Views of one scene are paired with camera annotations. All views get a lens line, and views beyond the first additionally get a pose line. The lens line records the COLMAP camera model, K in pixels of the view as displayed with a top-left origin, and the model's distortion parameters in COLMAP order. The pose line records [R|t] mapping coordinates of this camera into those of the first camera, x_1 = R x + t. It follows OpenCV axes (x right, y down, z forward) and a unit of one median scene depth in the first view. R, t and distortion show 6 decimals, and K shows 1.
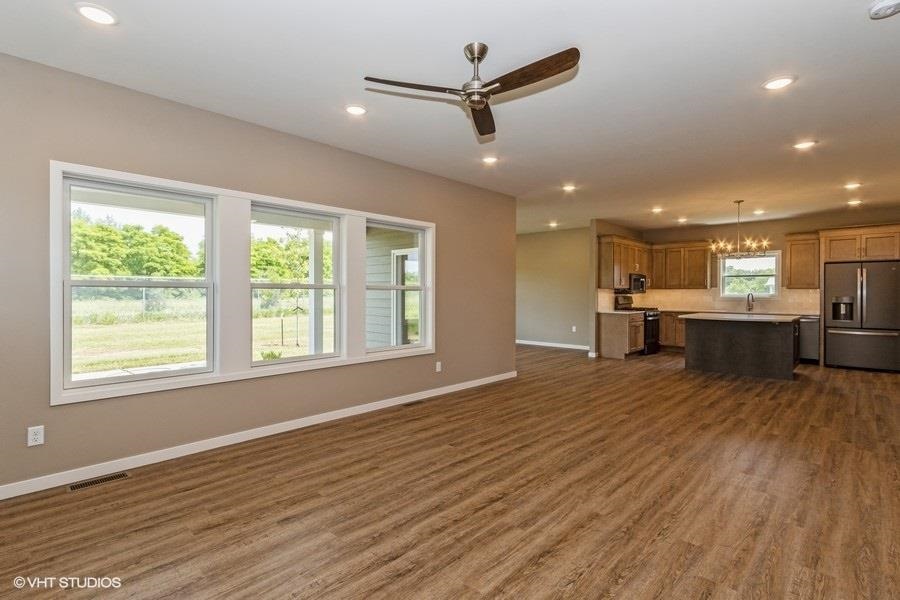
lens RADIAL K [[425.4, 0, 450.6], [0, 425.4, 294.4], [0, 0, 1]] dist [0.012110, -0.000436]
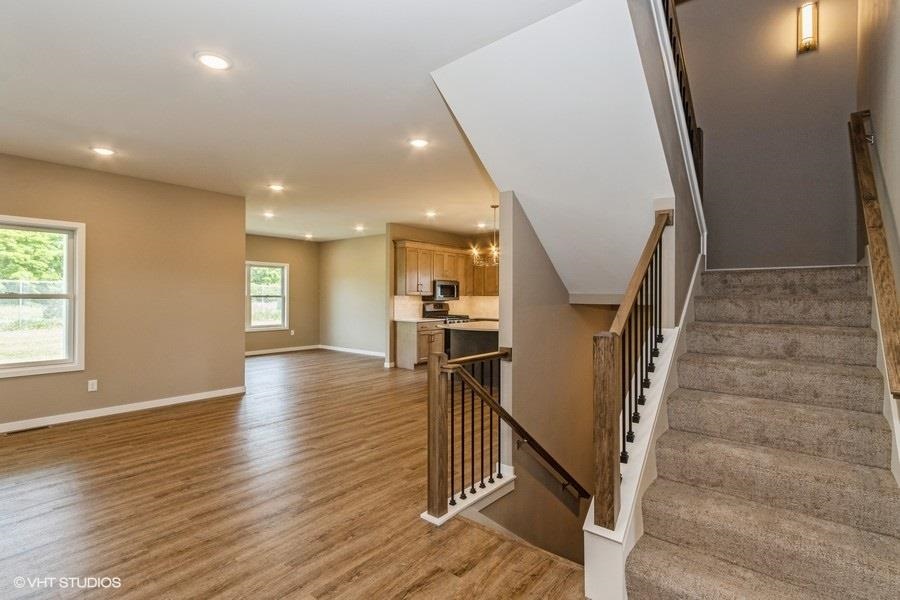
lens RADIAL K [[425.4, 0, 448.2], [0, 425.4, 294.0], [0, 0, 1]] dist [0.012110, -0.000436]
pose [[0.997919, 0.001228, 0.064461, 0.460682], [-0.000446, 0.999926, -0.012134, -0.006495], [-0.064472, 0.012080, 0.997846, 0.046910]]
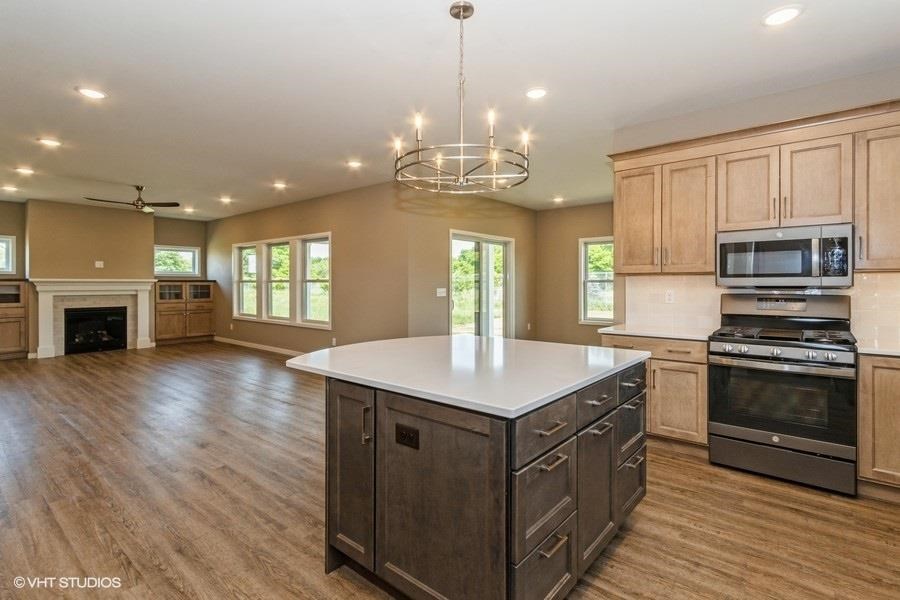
lens RADIAL K [[425.4, 0, 465.3], [0, 425.4, 290.9], [0, 0, 1]] dist [0.012110, -0.000436]
pose [[0.132007, 0.011668, -0.991180, 0.915239], [-0.005401, 0.999924, 0.011052, -0.001487], [0.991234, 0.003894, 0.132060, 0.875108]]
